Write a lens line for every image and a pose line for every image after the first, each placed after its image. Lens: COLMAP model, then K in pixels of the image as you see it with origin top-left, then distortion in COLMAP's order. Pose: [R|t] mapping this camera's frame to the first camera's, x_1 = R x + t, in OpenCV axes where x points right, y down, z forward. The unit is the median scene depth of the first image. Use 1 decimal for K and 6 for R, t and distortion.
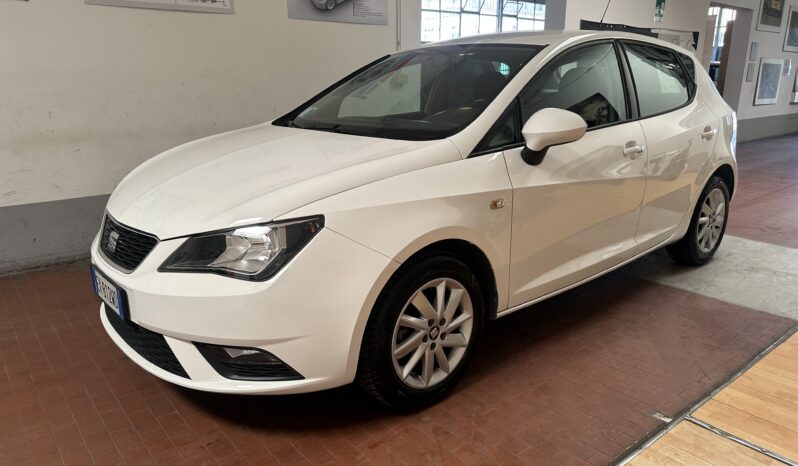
lens RADIAL K [[568.2, 0, 402.5], [0, 568.2, 229.9], [0, 0, 1]] dist [0.053259, -0.093145]
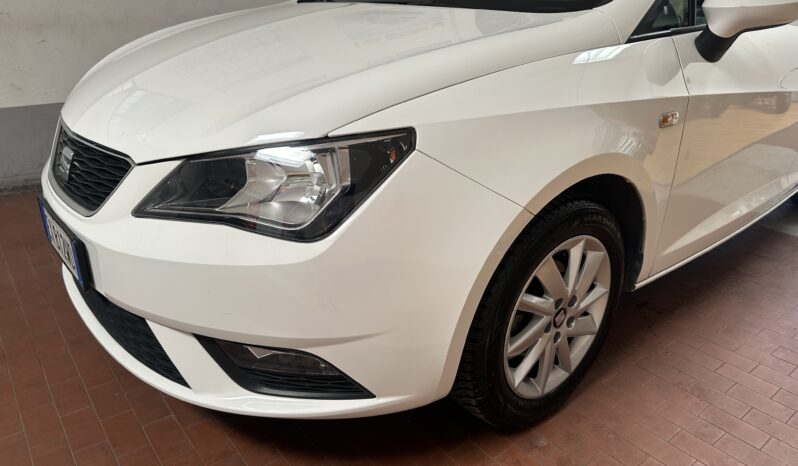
lens RADIAL K [[568.2, 0, 396.9], [0, 568.2, 236.5], [0, 0, 1]] dist [0.053259, -0.093145]
pose [[0.999532, 0.028733, -0.010460, -0.131619], [-0.026960, 0.989516, 0.141886, 0.000711], [0.014427, -0.141537, 0.989828, 0.373122]]
